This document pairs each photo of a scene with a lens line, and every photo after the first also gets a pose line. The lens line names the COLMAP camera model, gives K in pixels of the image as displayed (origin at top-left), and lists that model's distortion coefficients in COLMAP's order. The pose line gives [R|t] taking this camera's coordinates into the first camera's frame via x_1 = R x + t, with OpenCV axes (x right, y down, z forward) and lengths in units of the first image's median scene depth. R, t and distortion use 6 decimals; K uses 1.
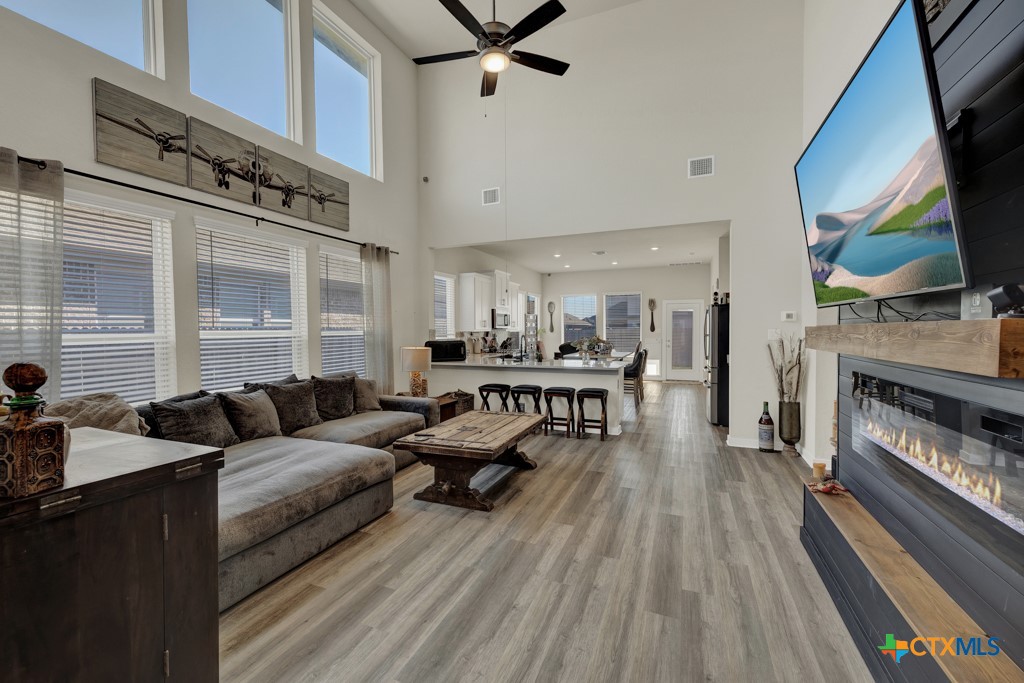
lens RADIAL K [[436.9, 0, 512.0], [0, 436.9, 341.5], [0, 0, 1]] dist [-0.020848, 0.006762]
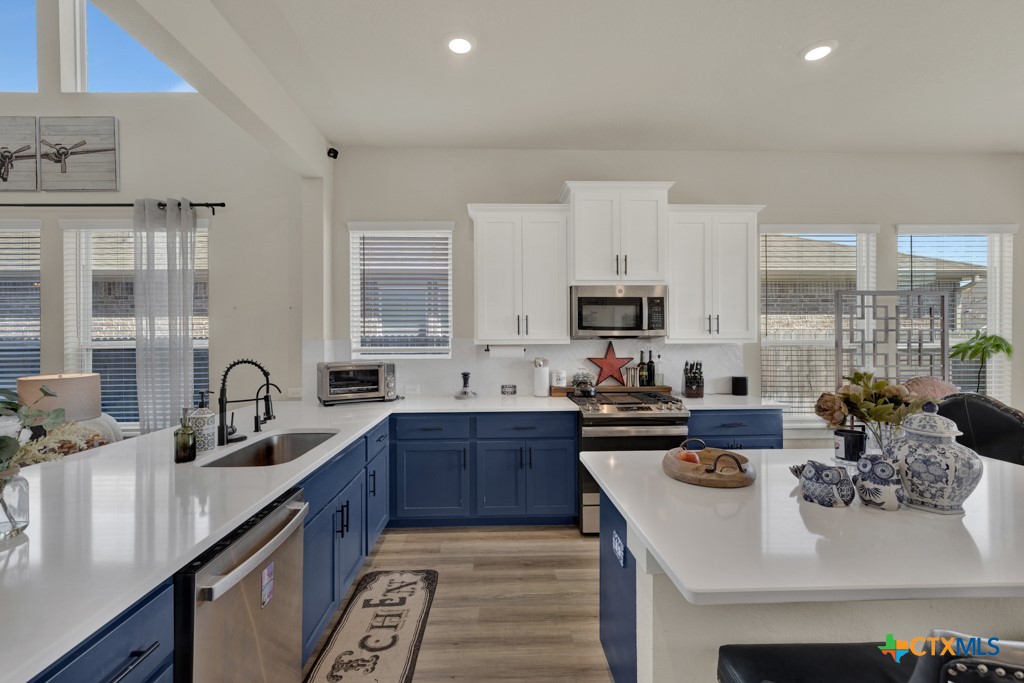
lens RADIAL K [[436.9, 0, 512.0], [0, 436.9, 341.5], [0, 0, 1]] dist [-0.020848, 0.006762]
pose [[0.415218, 0.008360, -0.909684, 0.499691], [-0.022145, 0.999754, -0.000920, -0.041831], [0.909452, 0.020527, 0.415301, 1.378612]]
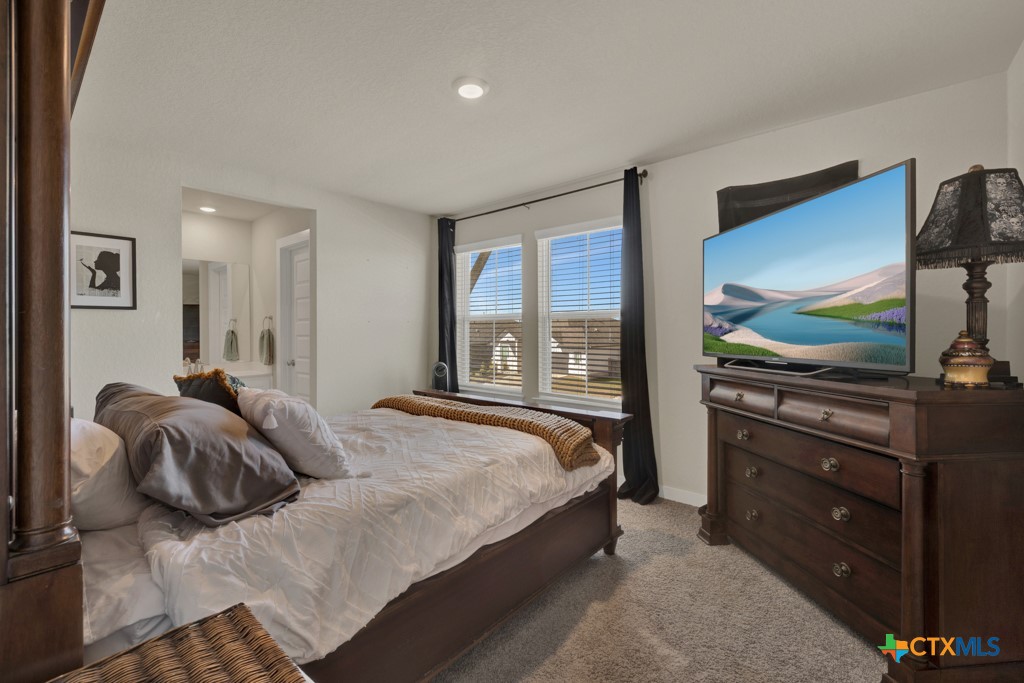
lens RADIAL K [[436.9, 0, 512.0], [0, 436.9, 341.5], [0, 0, 1]] dist [-0.020848, 0.006762]
pose [[0.862785, 0.135219, 0.487153, -0.193772], [-0.134728, 0.990220, -0.036241, 0.002232], [-0.487289, -0.034365, 0.872565, 0.087618]]
